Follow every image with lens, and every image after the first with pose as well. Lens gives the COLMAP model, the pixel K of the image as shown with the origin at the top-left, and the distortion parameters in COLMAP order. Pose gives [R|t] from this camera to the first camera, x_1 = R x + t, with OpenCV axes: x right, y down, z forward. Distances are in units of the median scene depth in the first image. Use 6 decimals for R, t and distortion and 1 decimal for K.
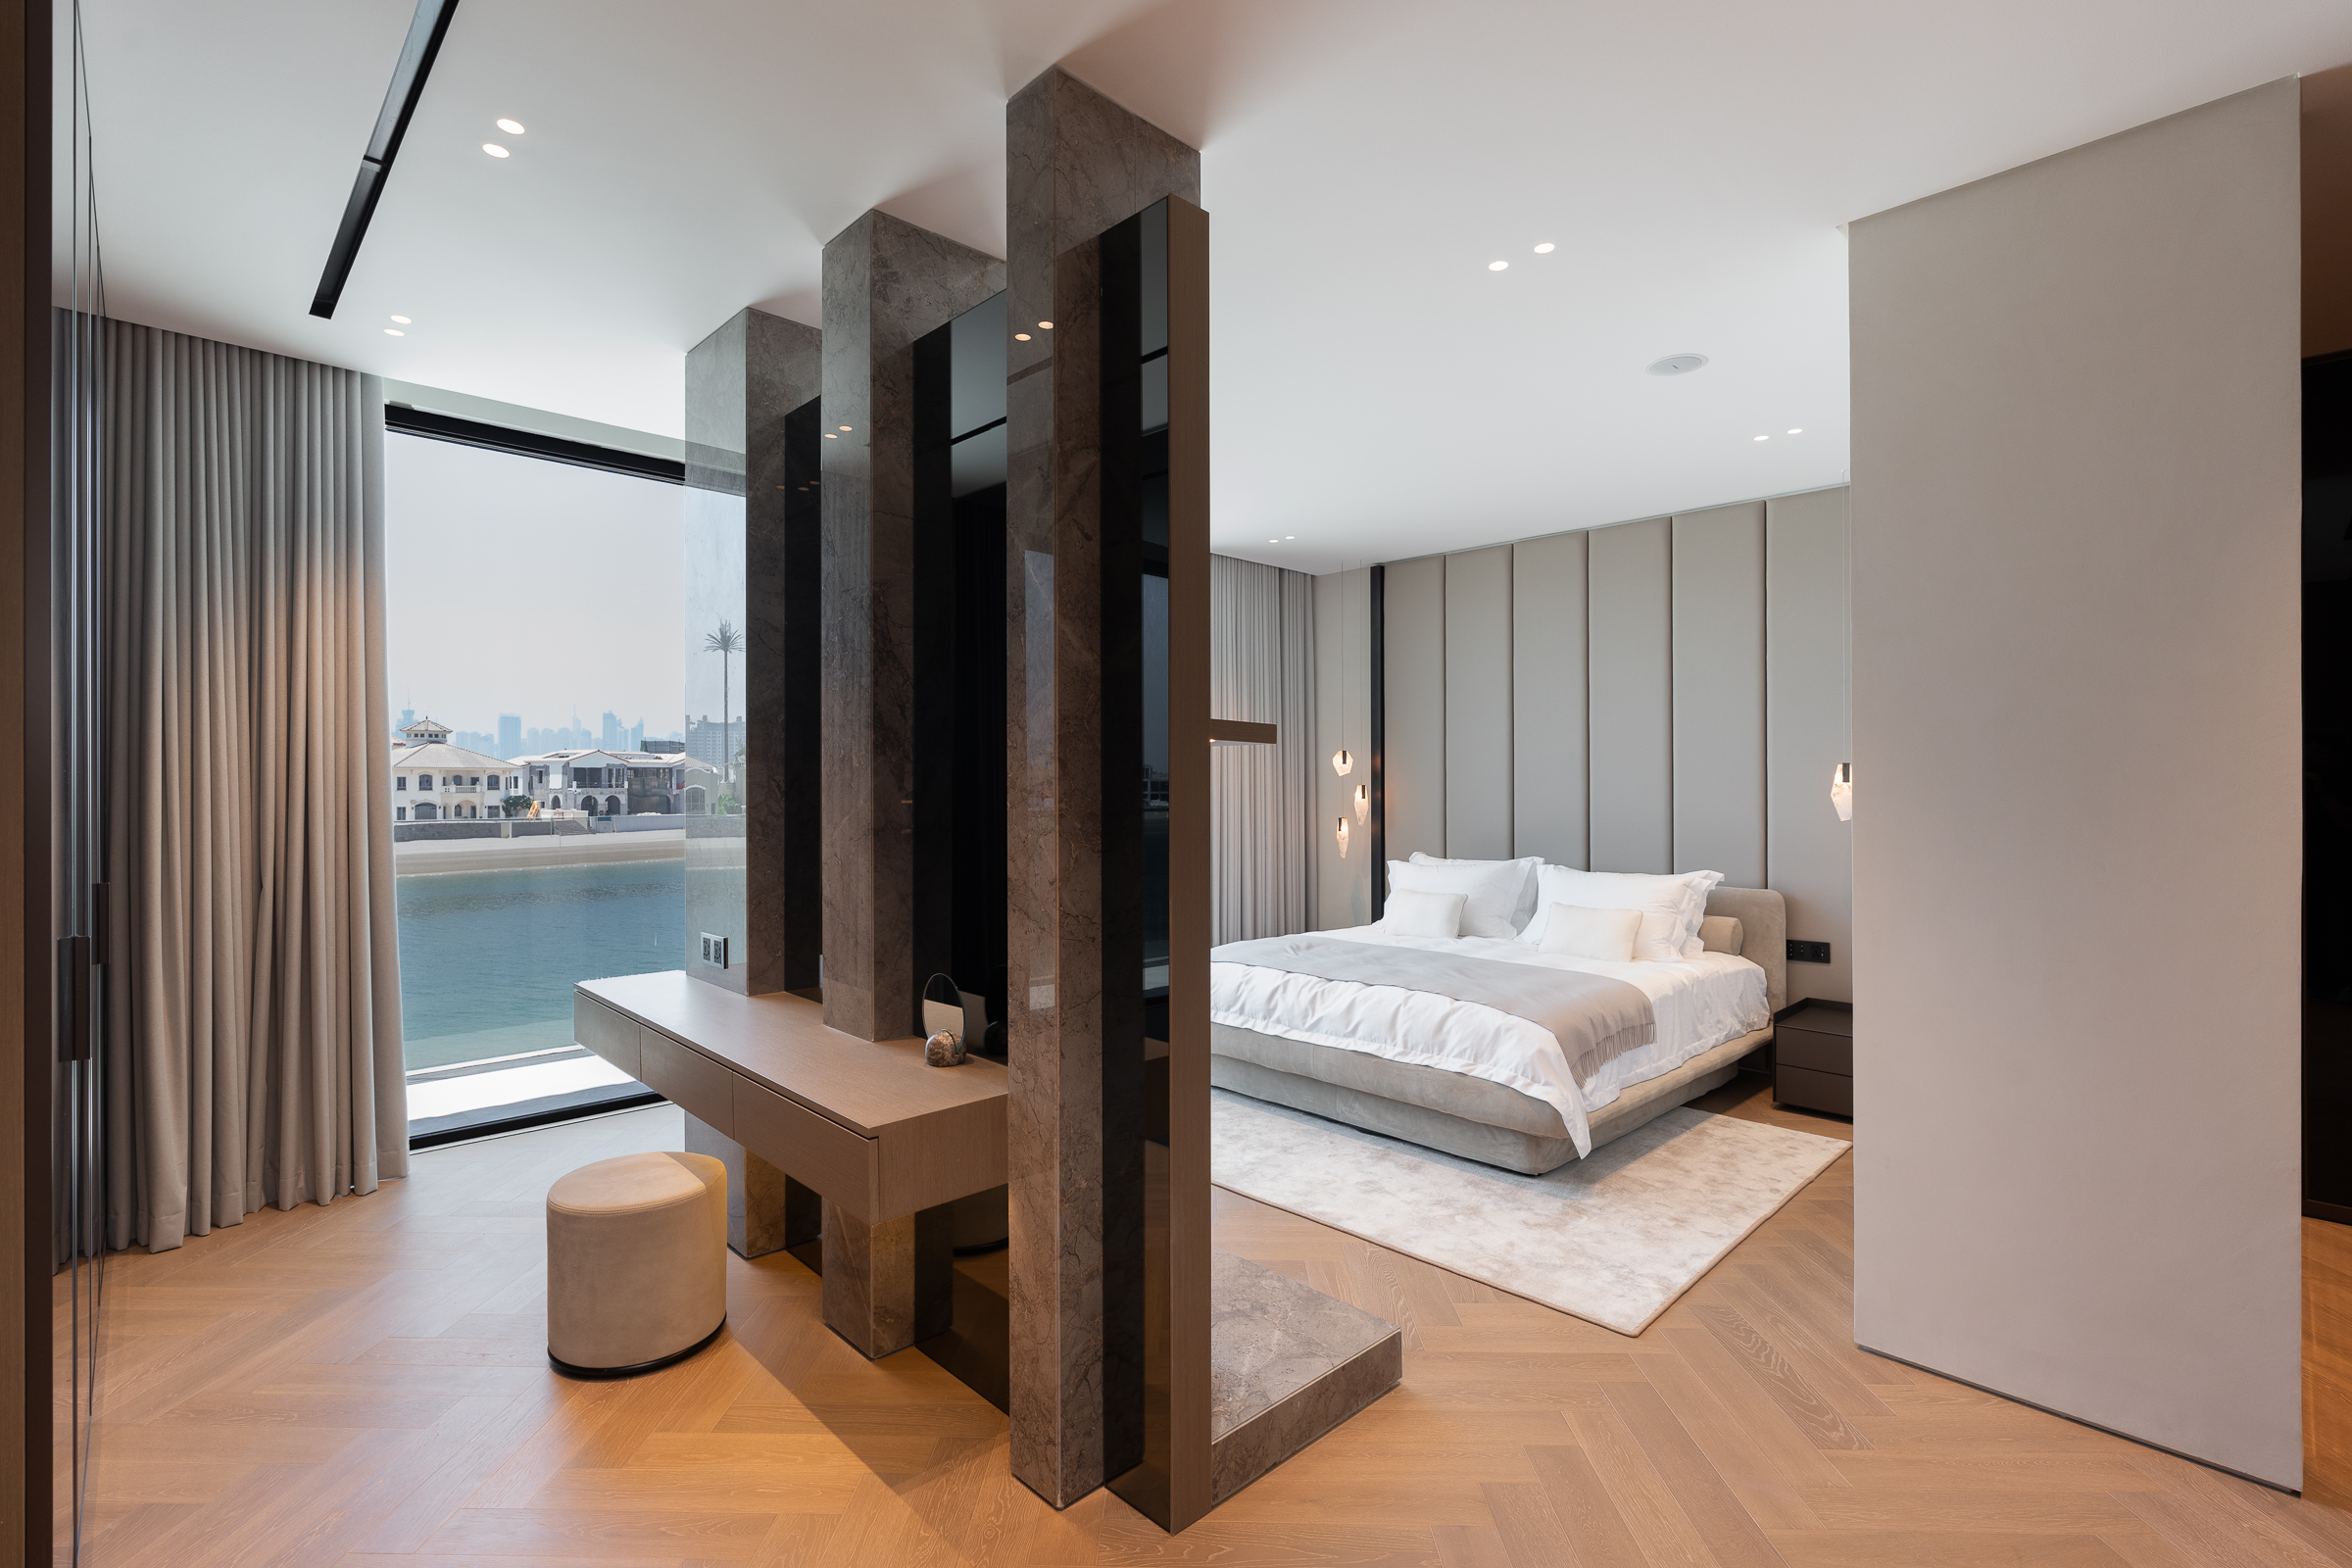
lens RADIAL K [[1070.8, 0, 1156.7], [0, 1070.8, 789.6], [0, 0, 1]] dist [-0.004387, 0.002196]
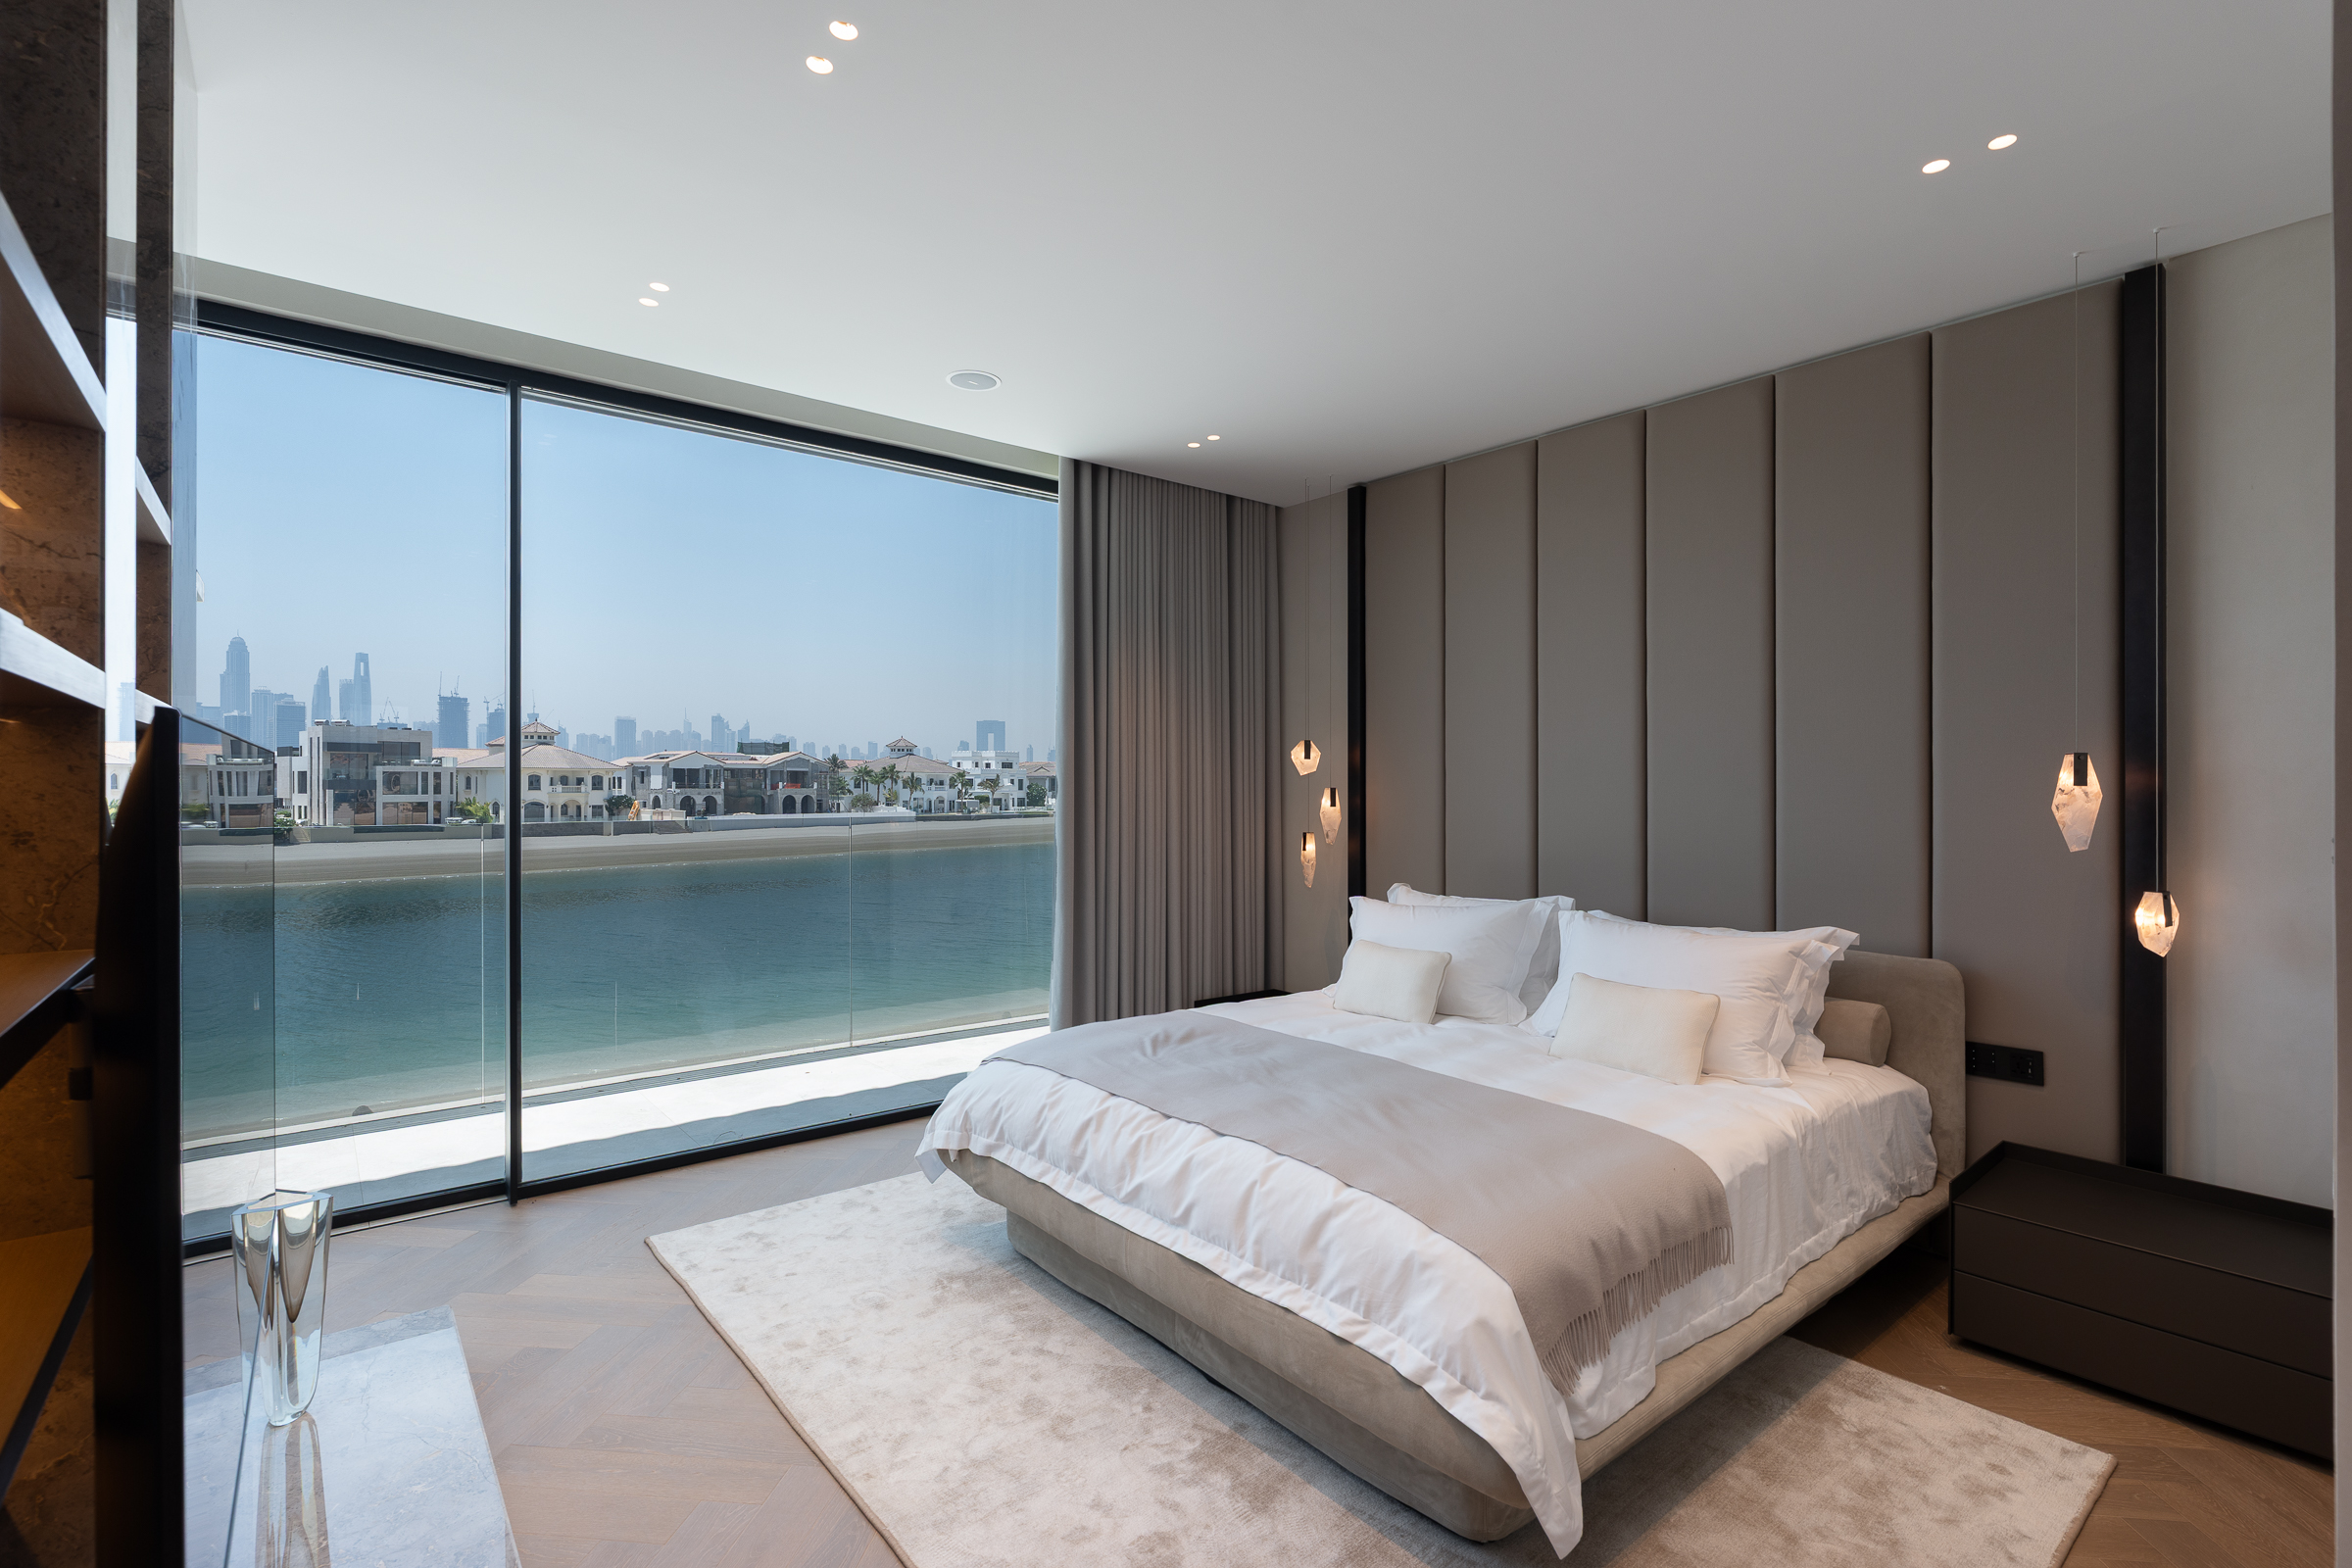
lens RADIAL K [[1070.8, 0, 1165.0], [0, 1070.8, 787.2], [0, 0, 1]] dist [-0.004387, 0.002196]
pose [[0.996755, 0.003339, -0.080431, 0.165942], [-0.003678, 0.999985, -0.004059, -0.001623], [0.080416, 0.004342, 0.996752, 0.324100]]
